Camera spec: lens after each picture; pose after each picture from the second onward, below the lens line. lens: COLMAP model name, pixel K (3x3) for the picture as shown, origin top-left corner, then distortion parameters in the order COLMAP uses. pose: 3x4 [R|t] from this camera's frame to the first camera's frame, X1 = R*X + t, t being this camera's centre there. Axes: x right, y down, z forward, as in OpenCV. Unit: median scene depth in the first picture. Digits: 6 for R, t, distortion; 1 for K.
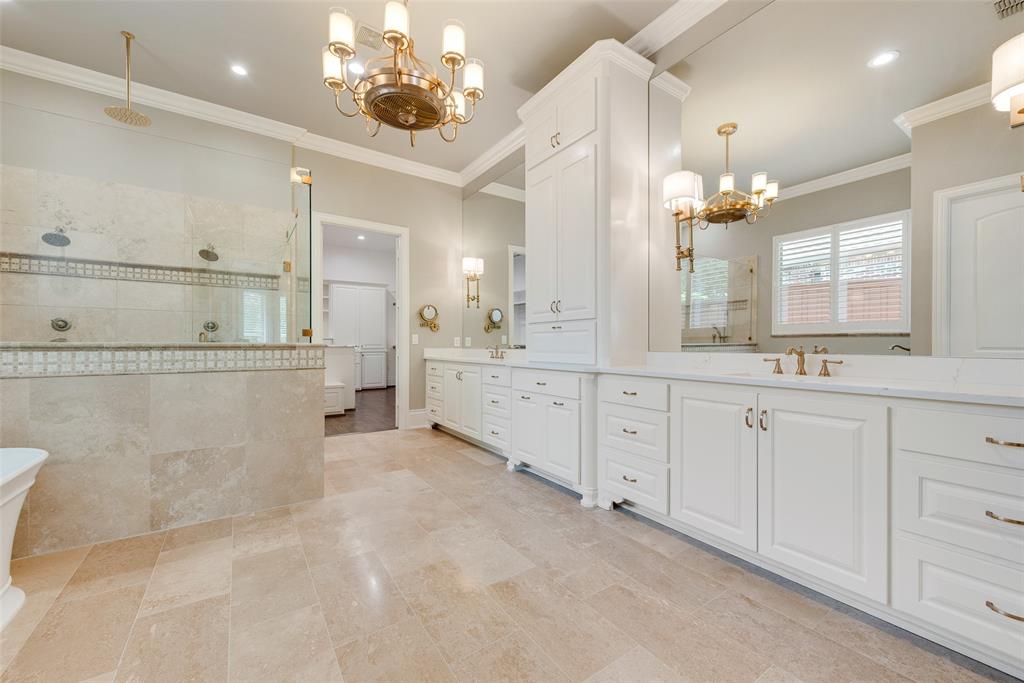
lens RADIAL K [[425.3, 0, 512.3], [0, 425.3, 343.8], [0, 0, 1]] dist [0.008266, -0.000629]
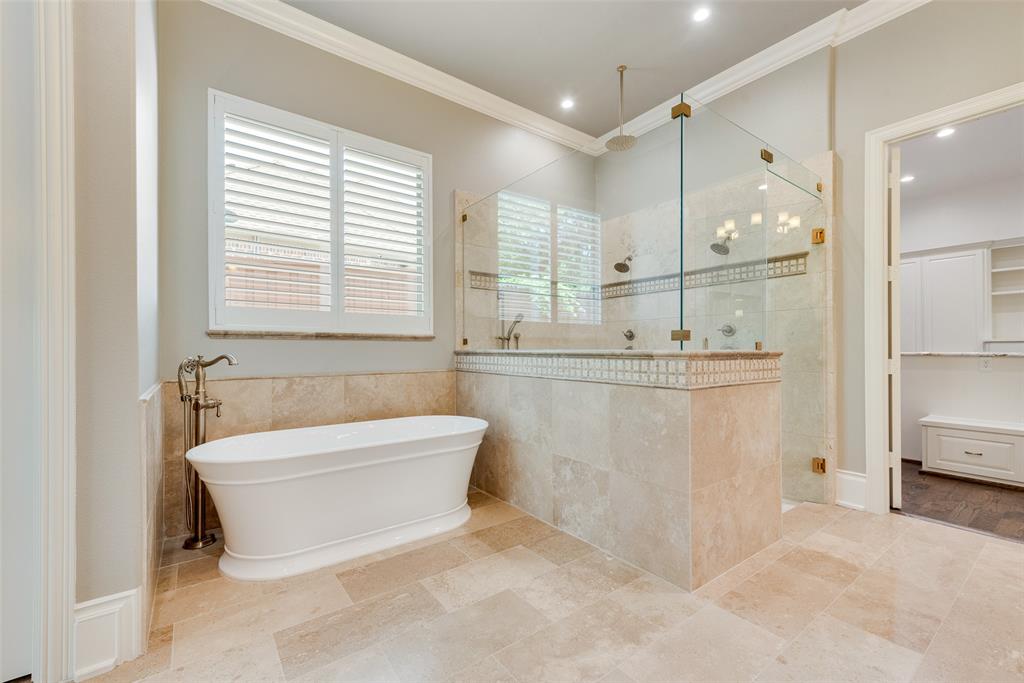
lens RADIAL K [[425.3, 0, 513.5], [0, 425.3, 348.8], [0, 0, 1]] dist [0.008266, -0.000629]
pose [[0.029290, -0.002656, -0.999567, 0.203047], [0.001081, 0.999996, -0.002626, -0.002827], [0.999570, -0.001003, 0.029292, 0.768081]]
